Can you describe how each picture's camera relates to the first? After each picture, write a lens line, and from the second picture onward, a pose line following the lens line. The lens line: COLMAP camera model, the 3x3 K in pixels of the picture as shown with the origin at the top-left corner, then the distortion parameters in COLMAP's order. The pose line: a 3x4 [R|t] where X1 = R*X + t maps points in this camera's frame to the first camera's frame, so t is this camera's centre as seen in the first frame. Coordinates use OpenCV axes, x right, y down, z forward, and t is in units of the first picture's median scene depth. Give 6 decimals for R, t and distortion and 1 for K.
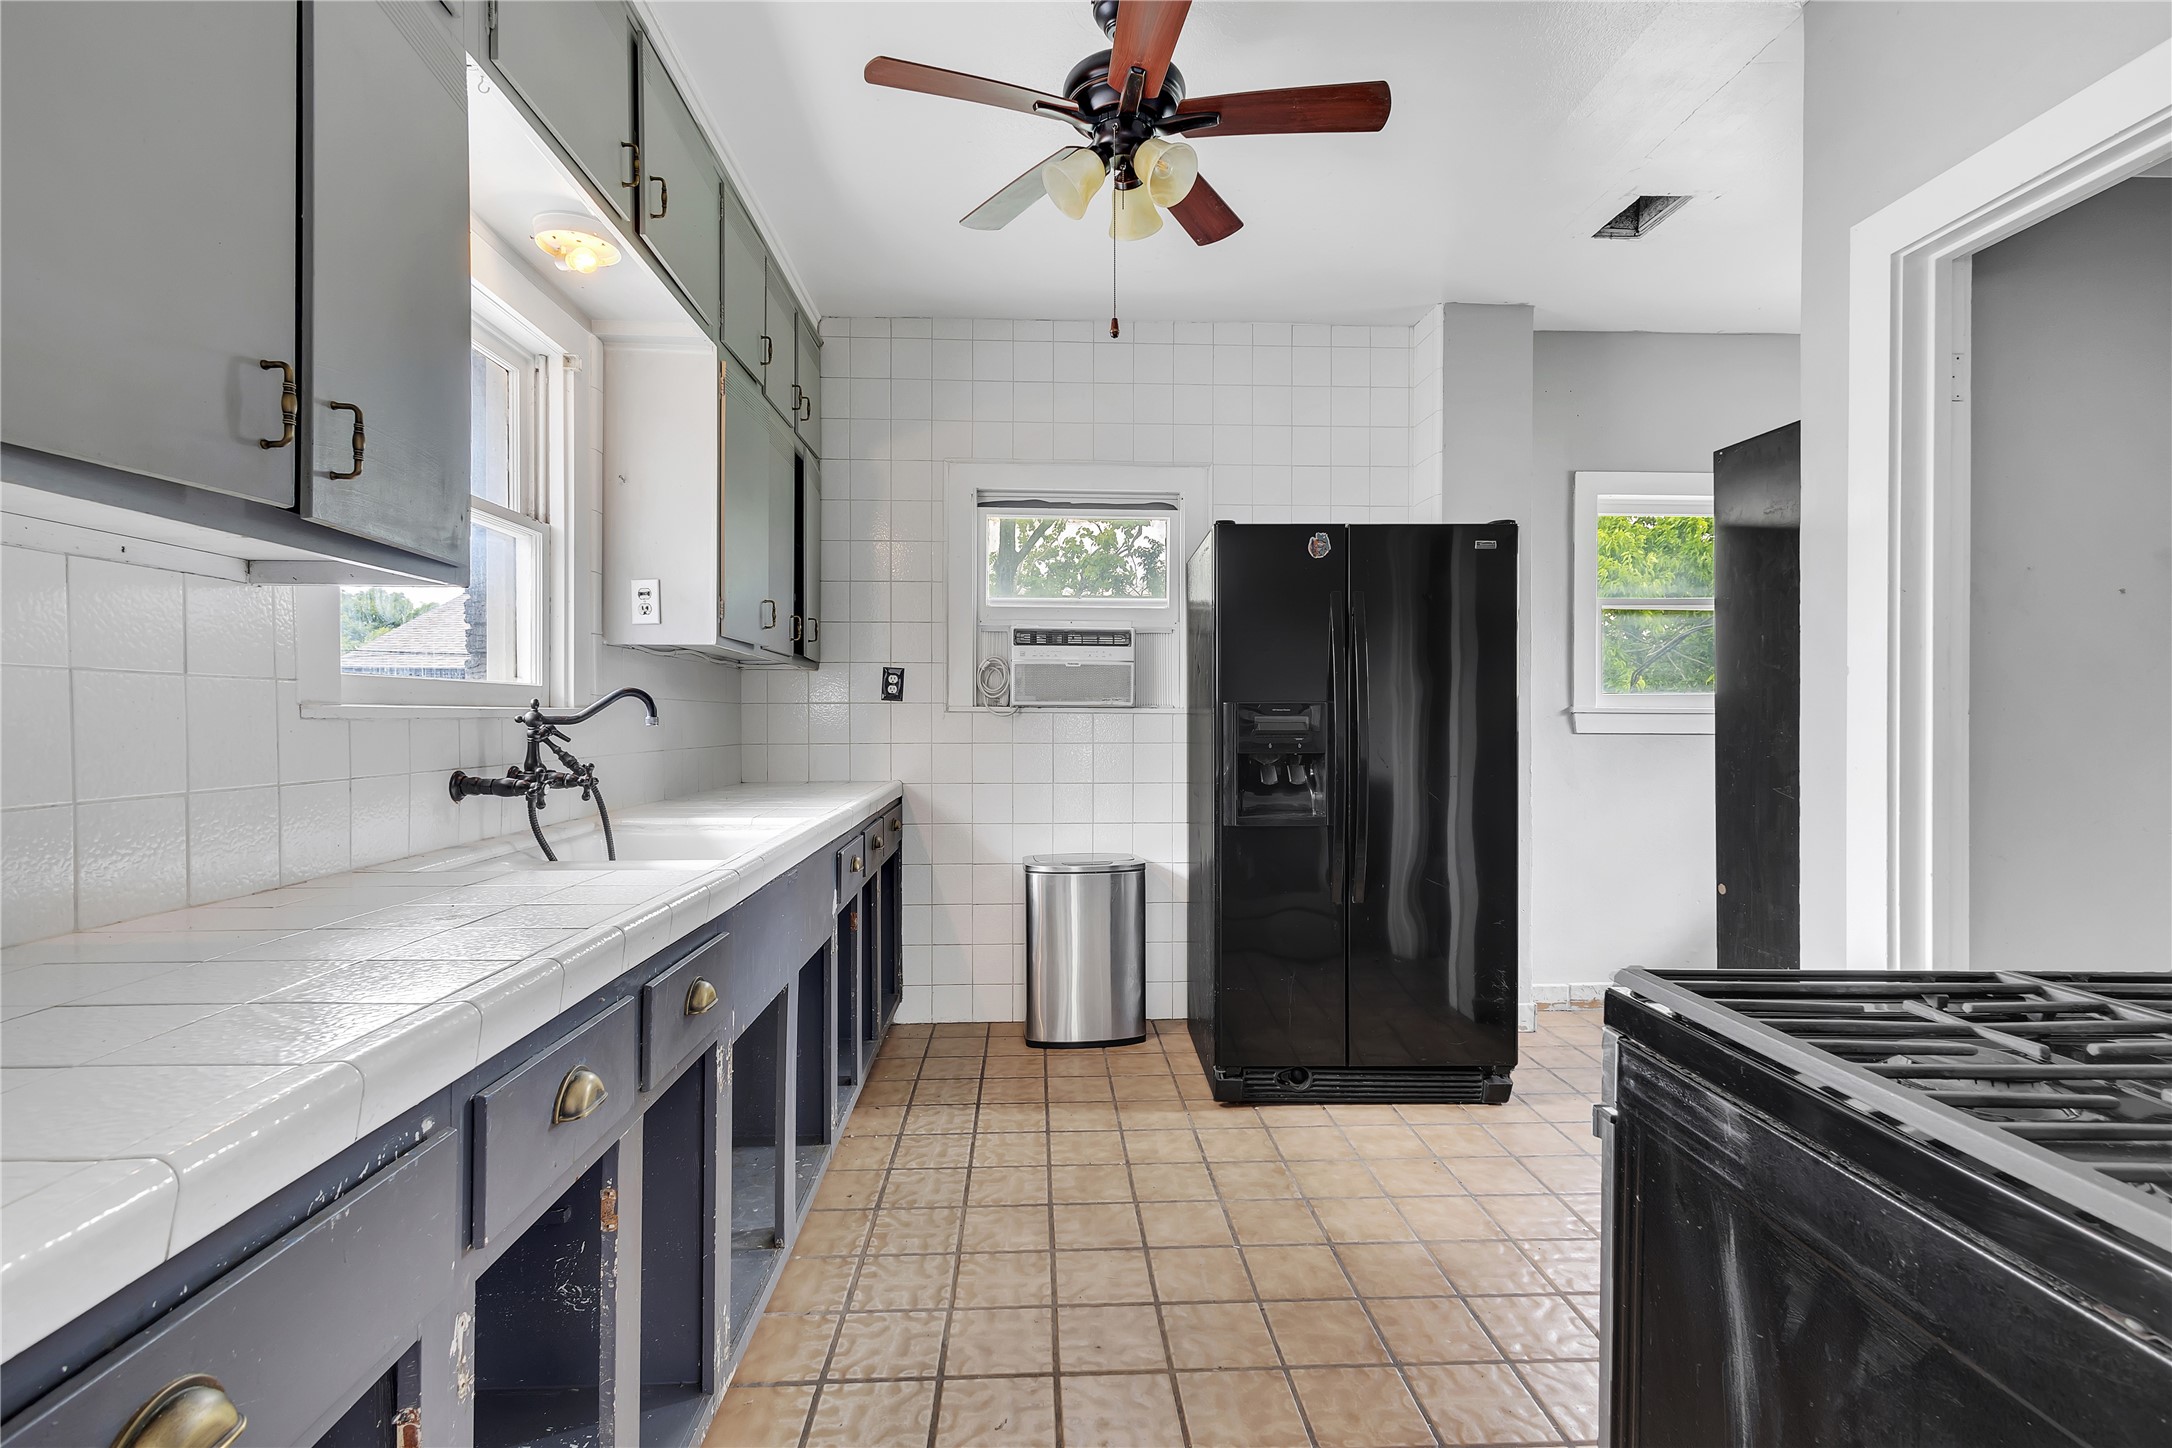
lens RADIAL K [[1009.9, 0, 1082.2], [0, 1009.9, 725.7], [0, 0, 1]] dist [0.014385, 0.000335]
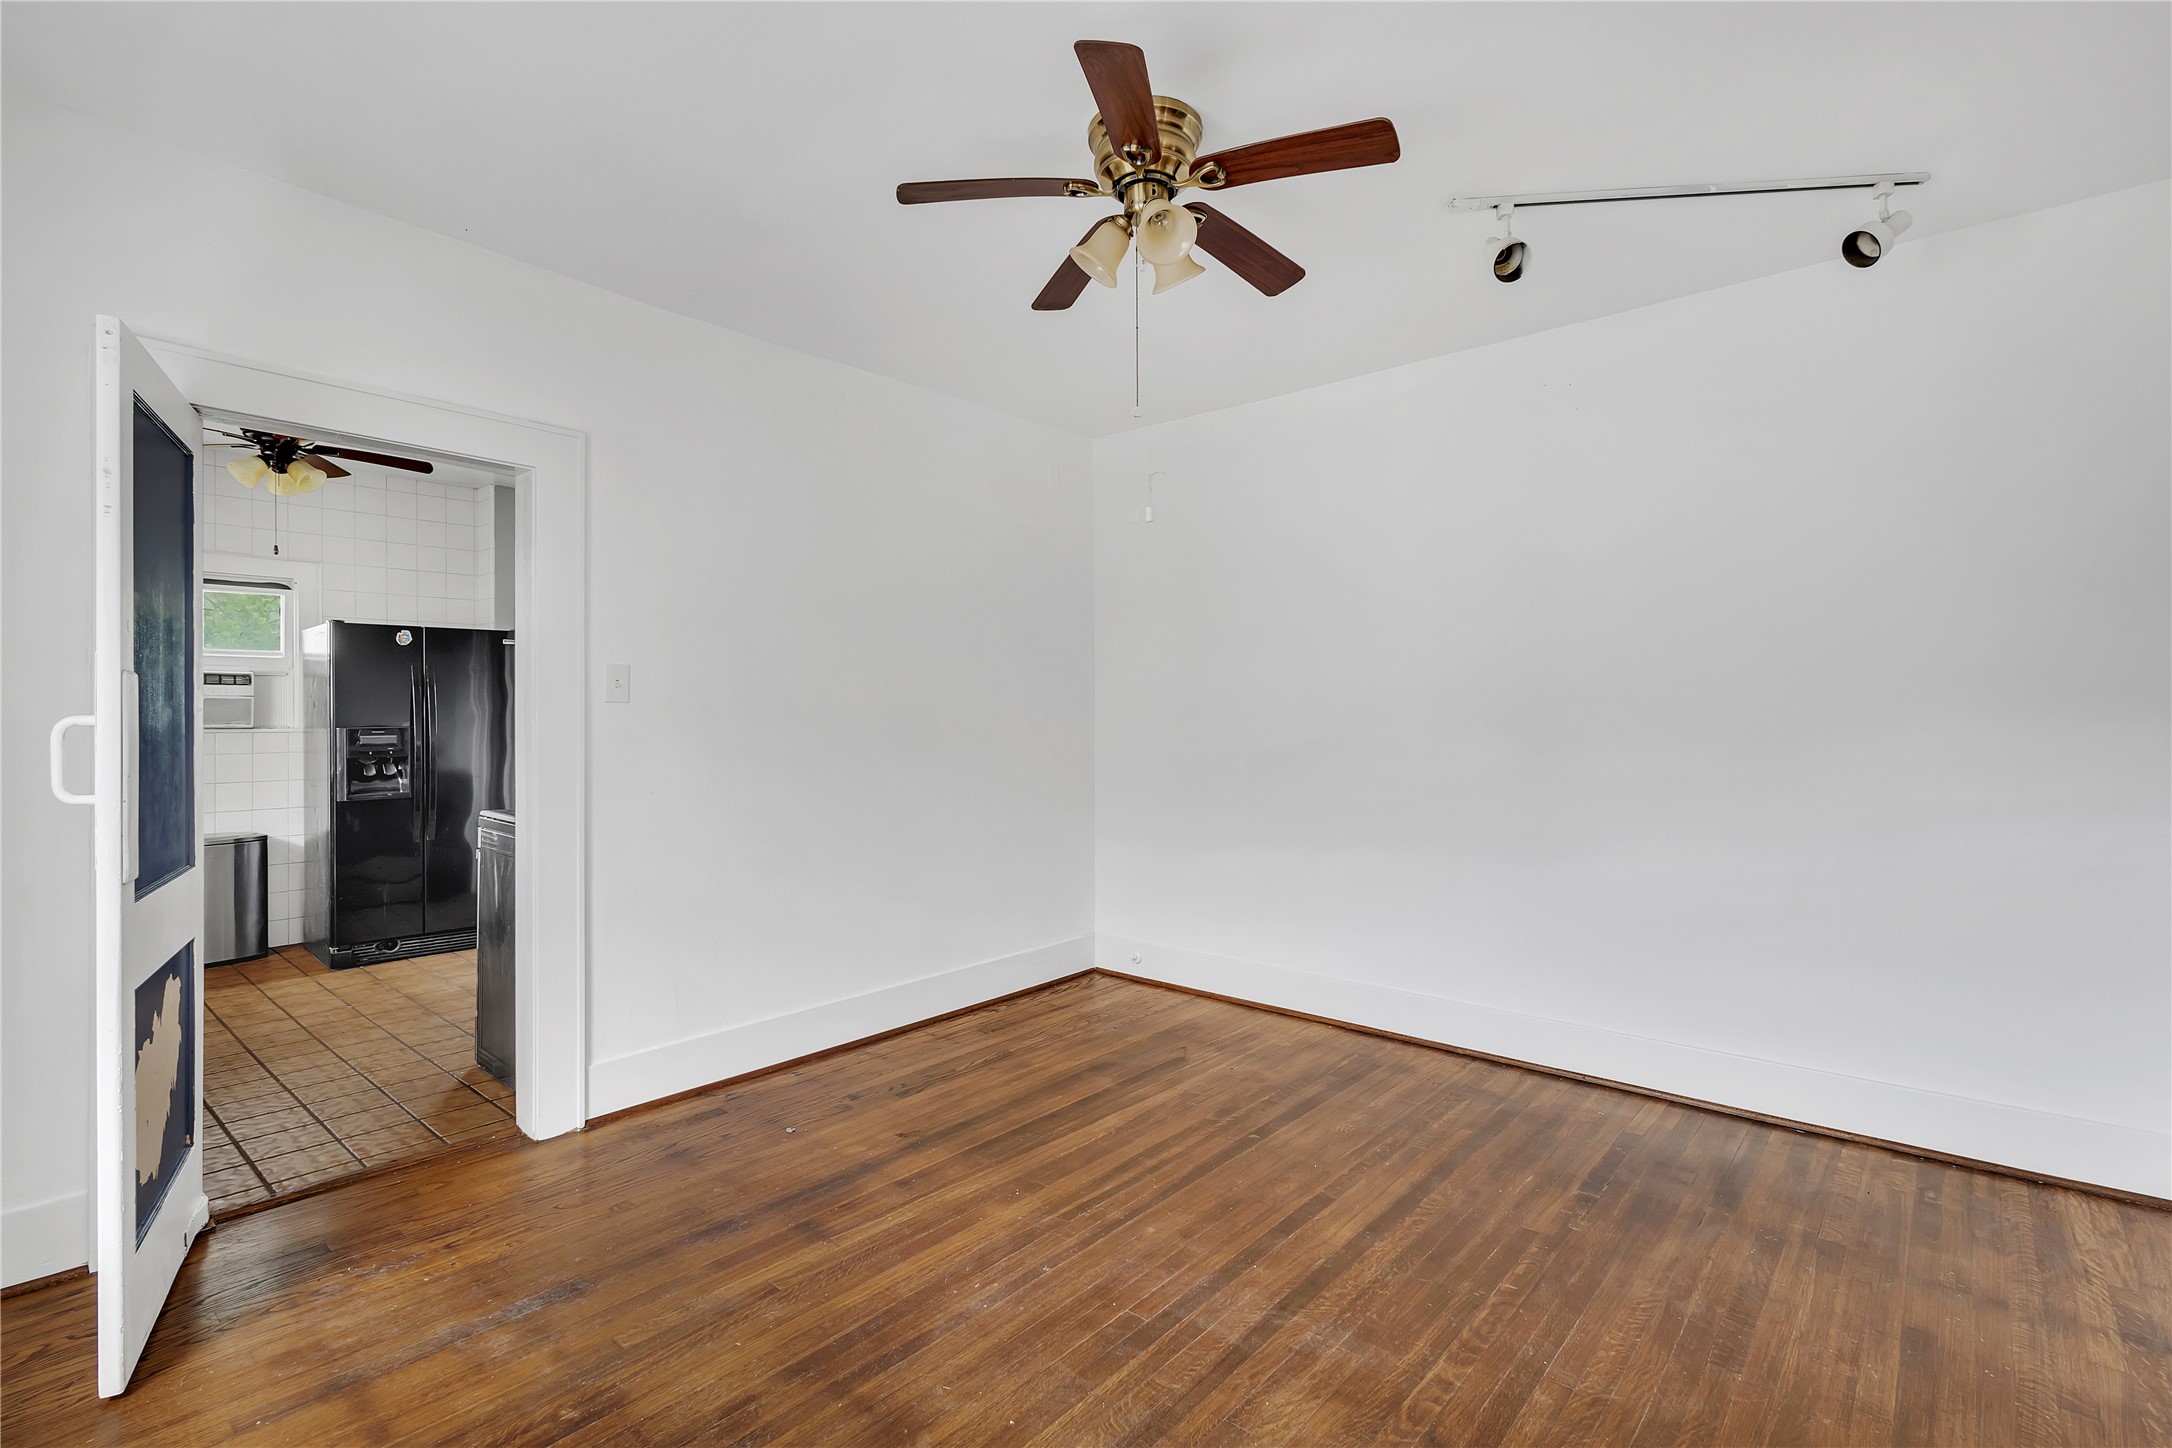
lens RADIAL K [[1009.9, 0, 1080.1], [0, 1009.9, 723.8], [0, 0, 1]] dist [0.014385, 0.000335]
pose [[0.702020, -0.003652, 0.712148, -0.187791], [0.004392, 0.999990, 0.000798, -0.024422], [-0.712144, 0.002568, 0.702029, -1.017257]]
